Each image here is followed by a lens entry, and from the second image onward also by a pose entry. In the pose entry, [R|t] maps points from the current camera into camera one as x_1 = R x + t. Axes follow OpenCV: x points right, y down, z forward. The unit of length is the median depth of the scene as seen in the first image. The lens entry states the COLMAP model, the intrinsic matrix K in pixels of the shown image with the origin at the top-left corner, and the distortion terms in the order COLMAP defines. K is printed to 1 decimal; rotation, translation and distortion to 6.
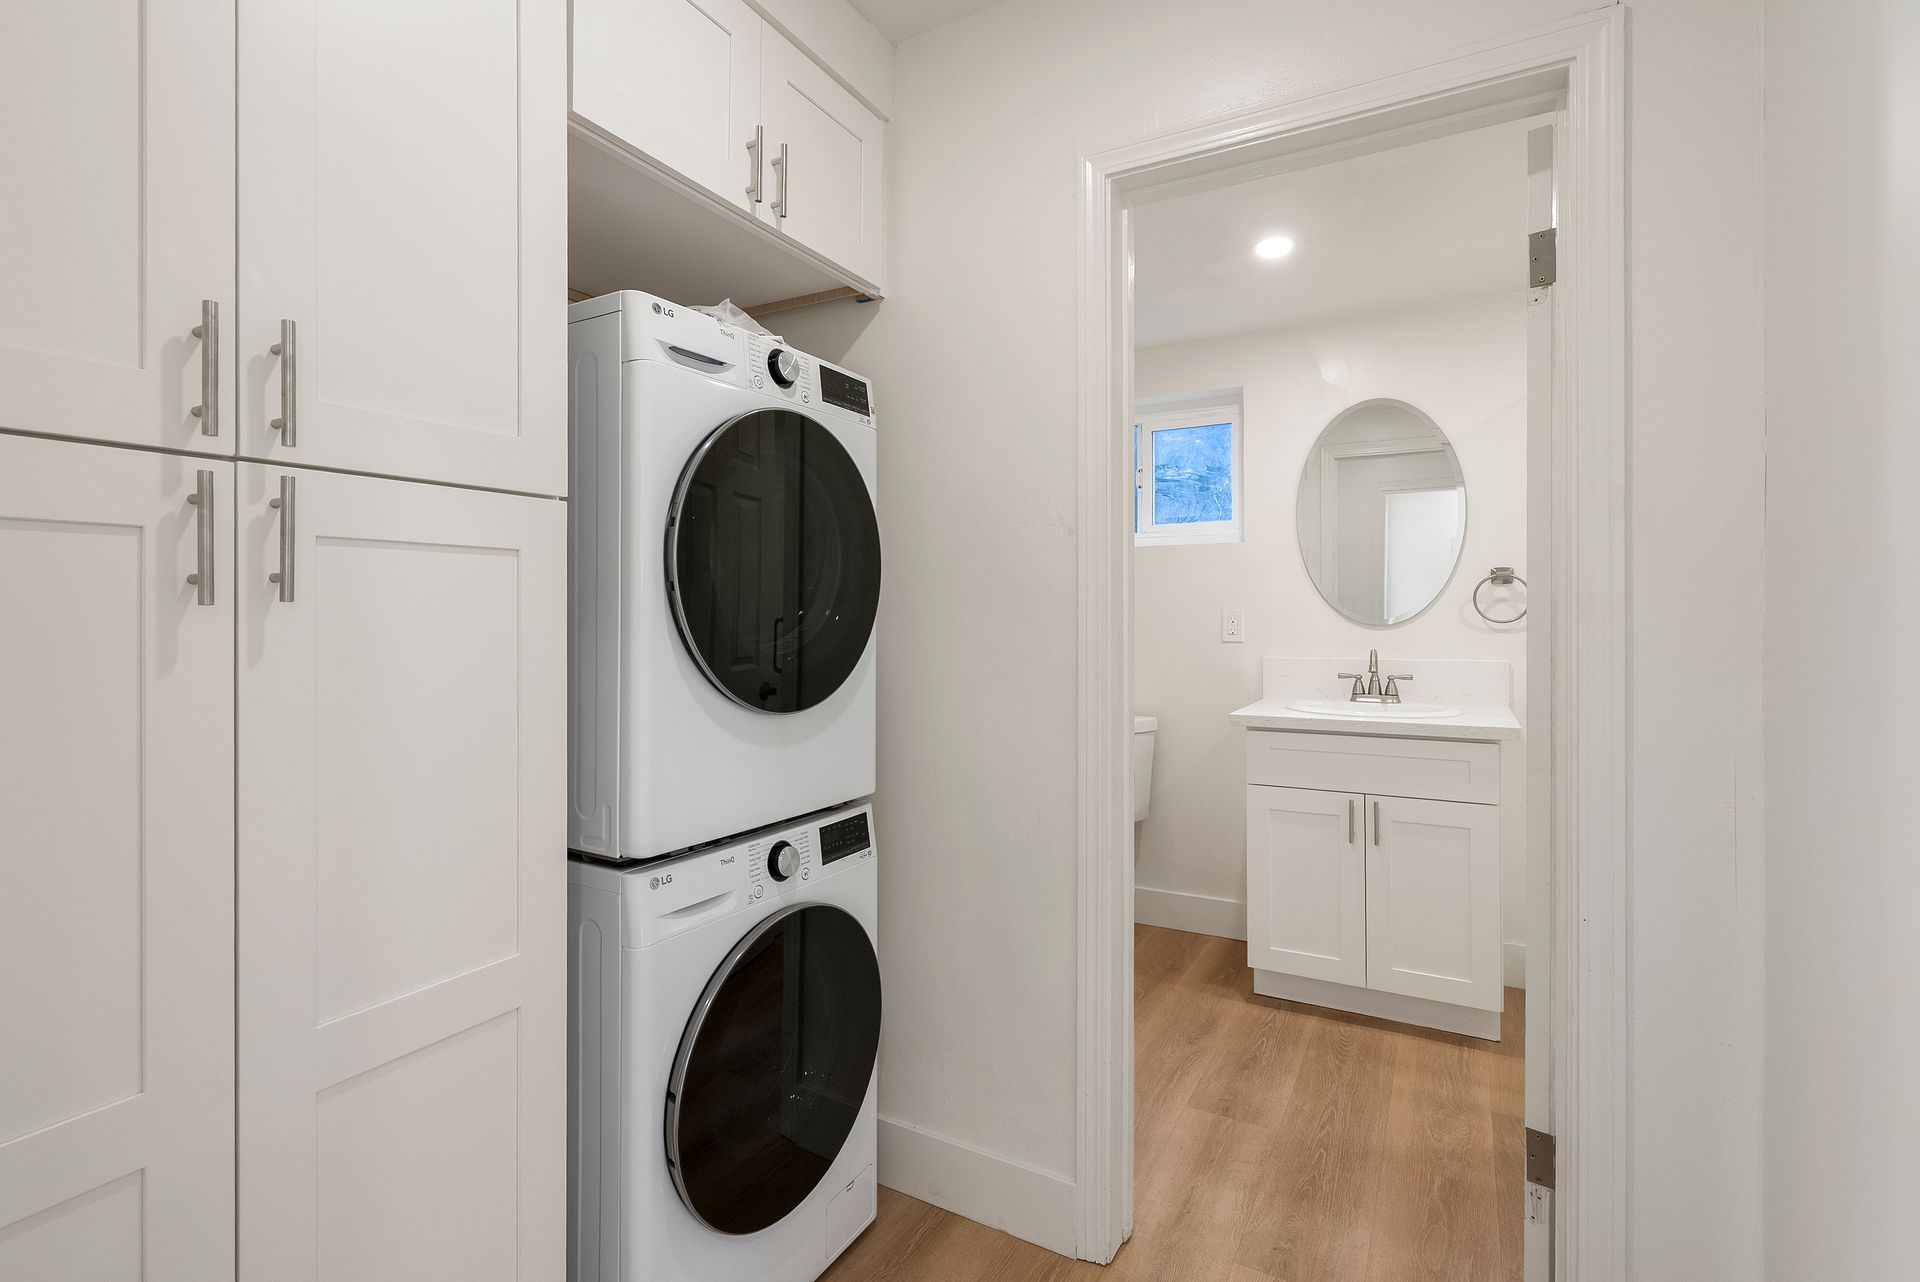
lens RADIAL K [[881.7, 0, 963.4], [0, 881.7, 621.6], [0, 0, 1]] dist [-0.002783, -0.000103]
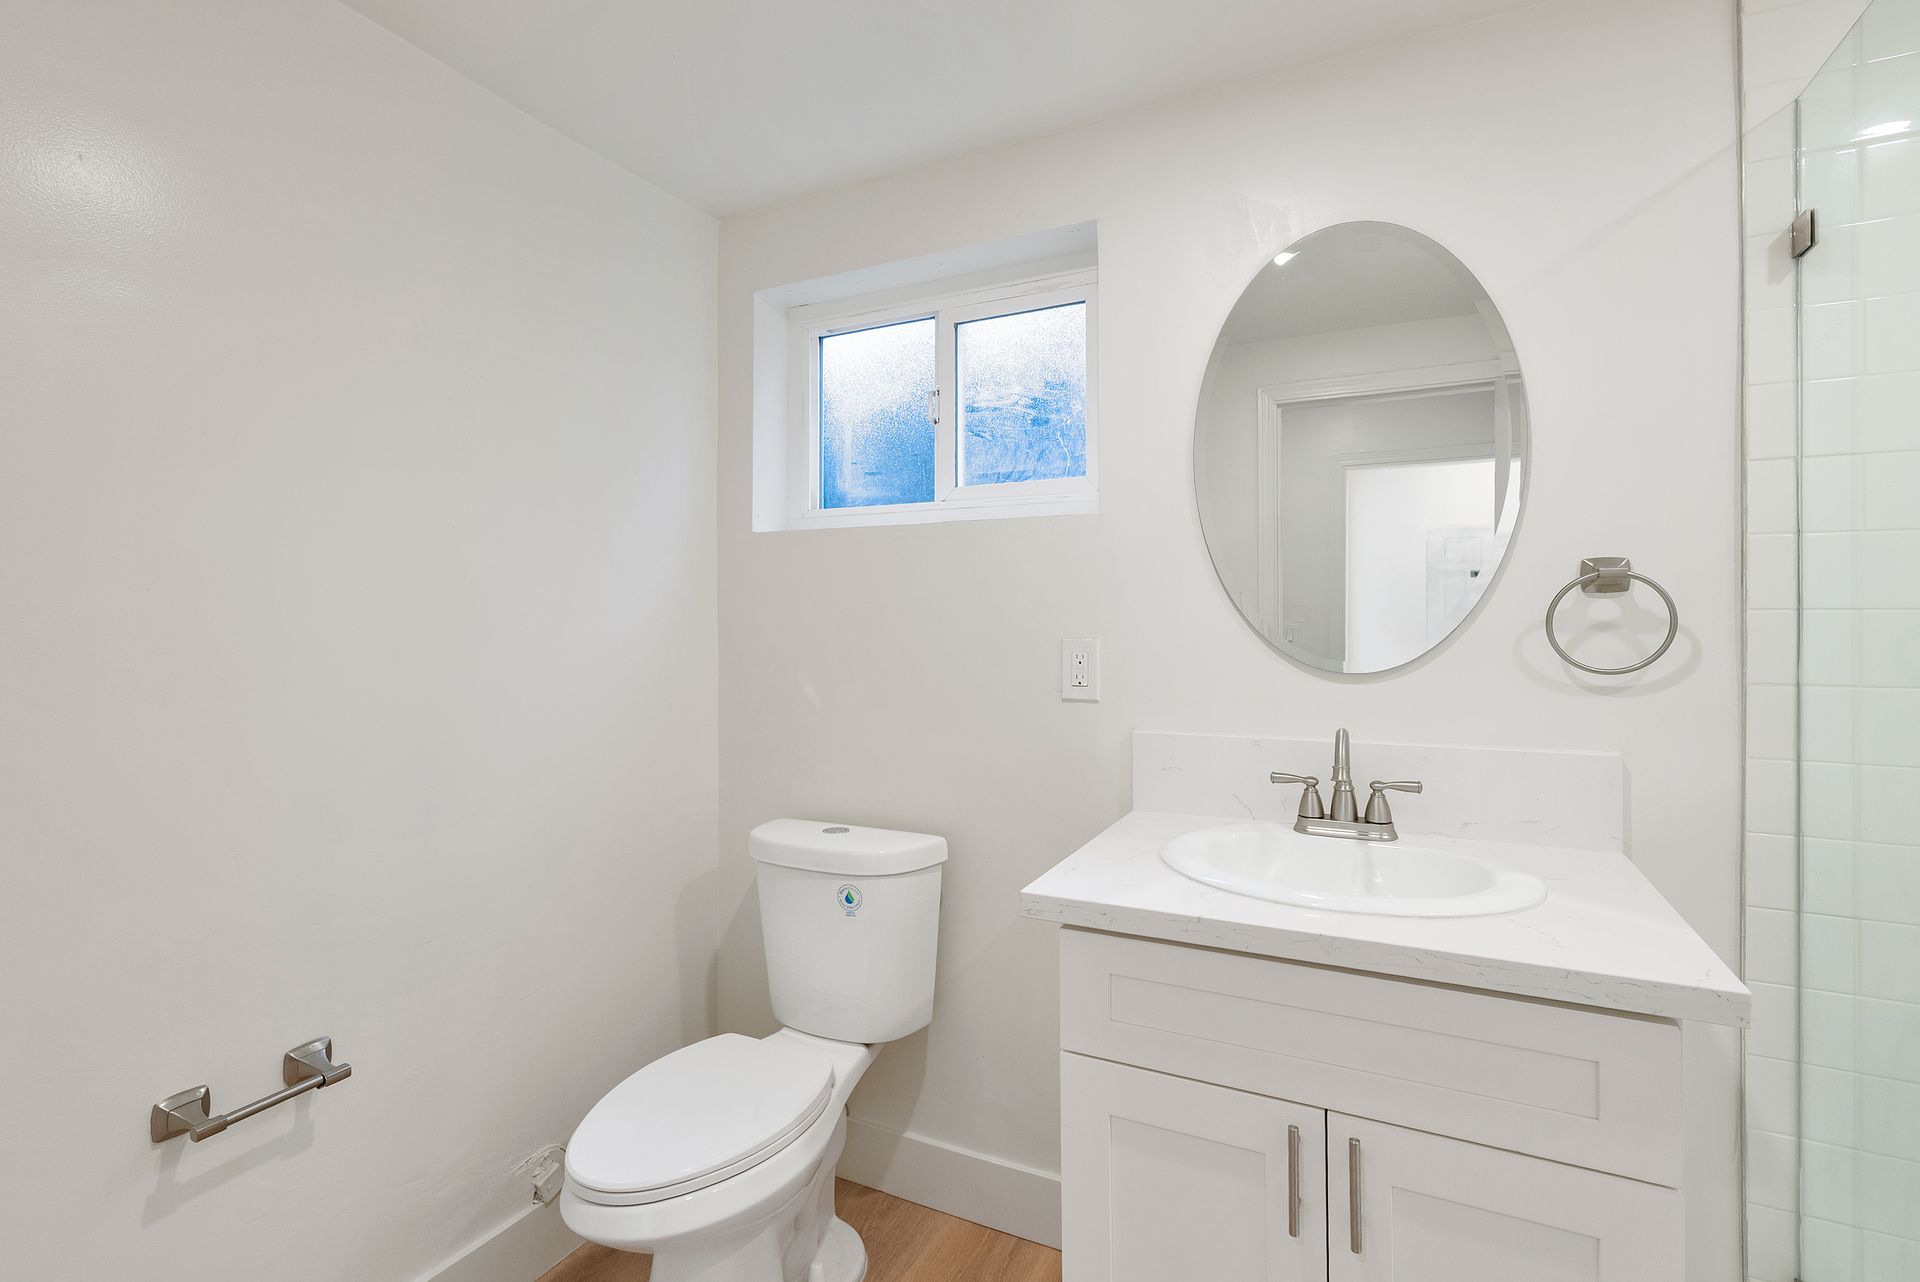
lens RADIAL K [[881.7, 0, 963.4], [0, 881.7, 621.6], [0, 0, 1]] dist [-0.002783, -0.000103]
pose [[0.999085, -0.004233, 0.042554, 0.237954], [0.004233, 0.999991, 0.000085, -0.027740], [-0.042554, 0.000095, 0.999094, 0.525725]]
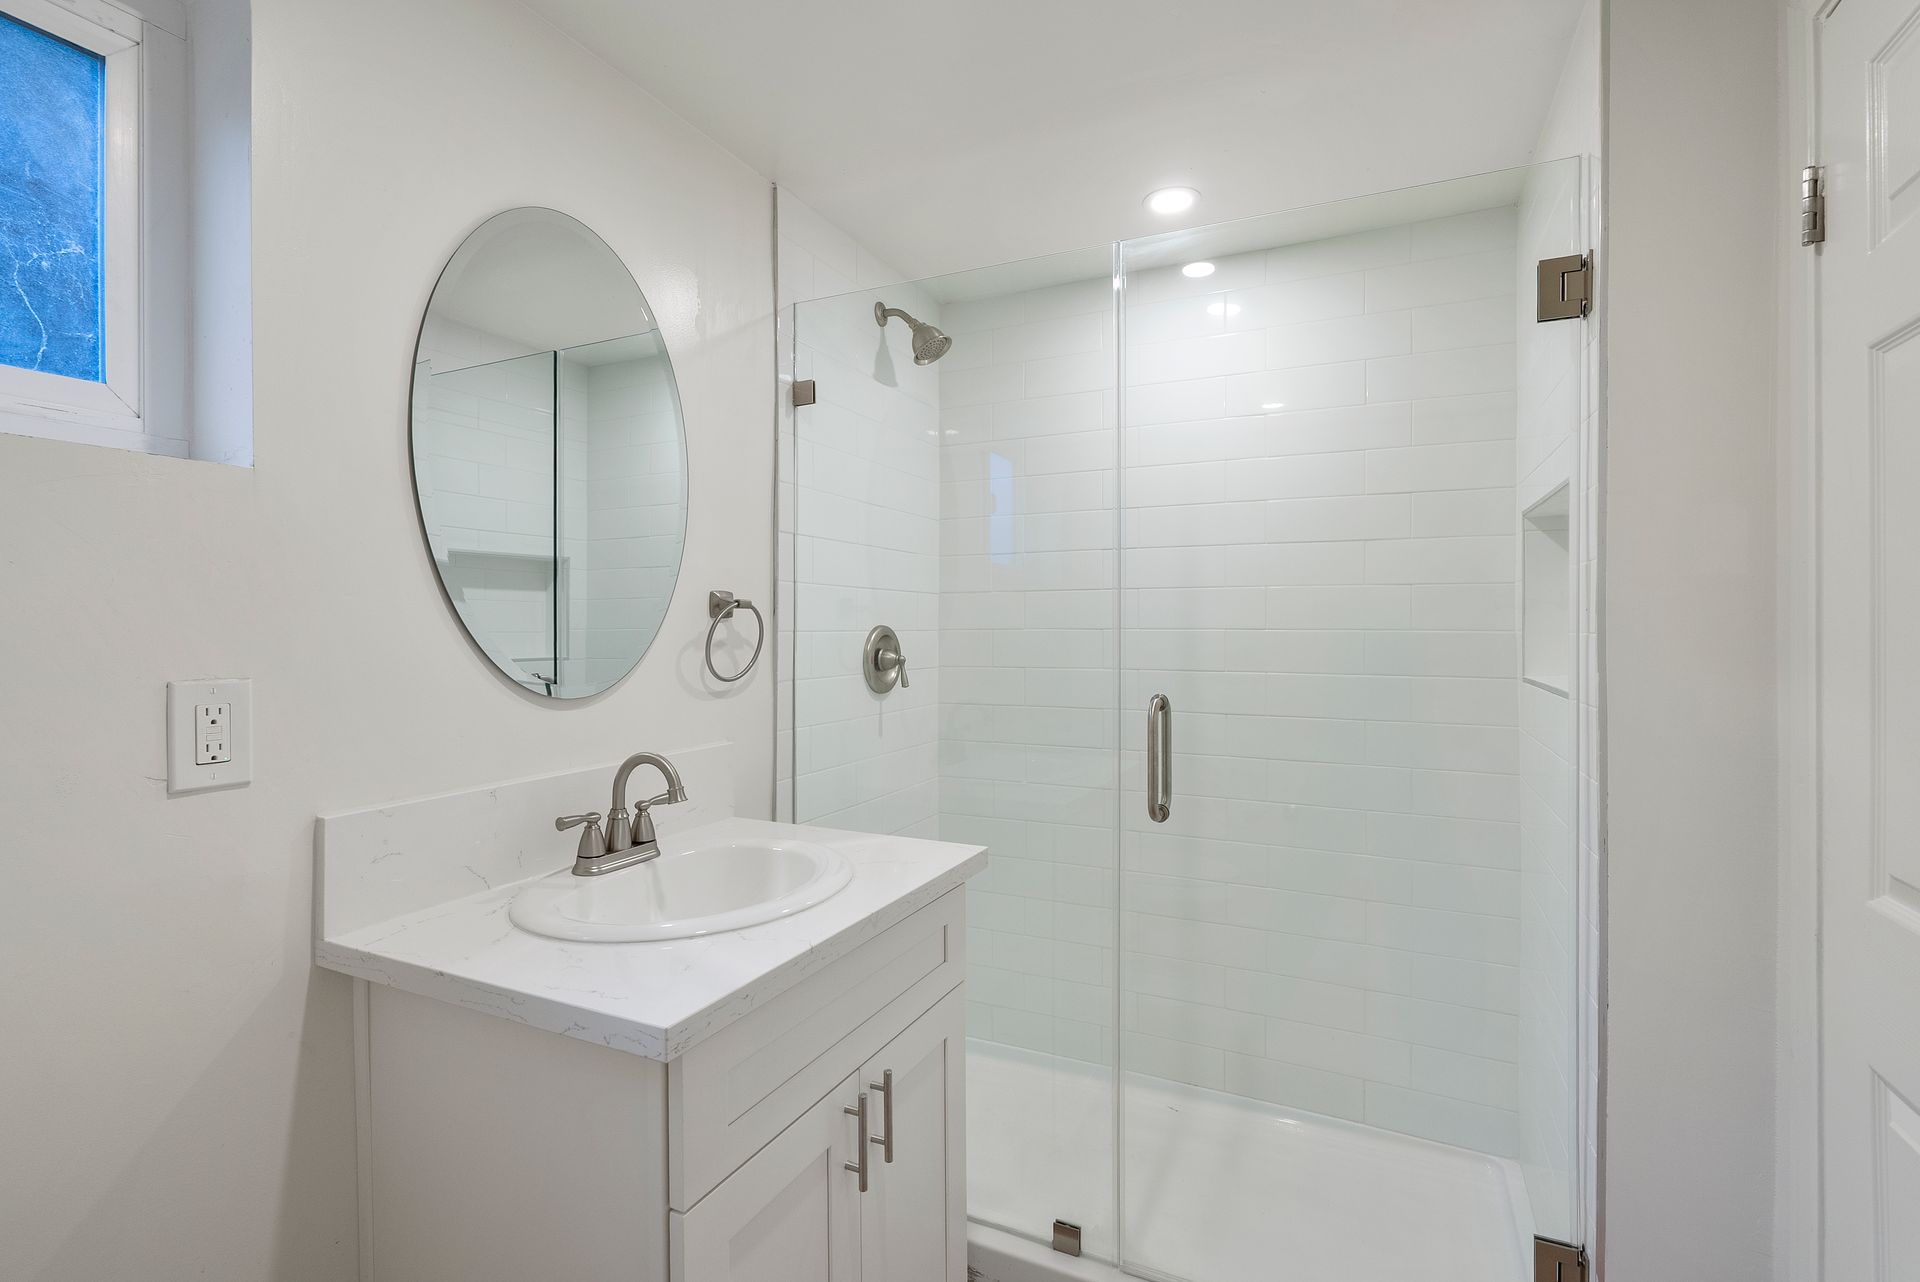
lens RADIAL K [[881.7, 0, 963.4], [0, 881.7, 621.6], [0, 0, 1]] dist [-0.002783, -0.000103]
pose [[-0.055195, 0.004919, 0.998463, -0.013773], [0.004171, 0.999980, -0.004696, -0.035649], [-0.998467, 0.003906, -0.055215, 0.846938]]
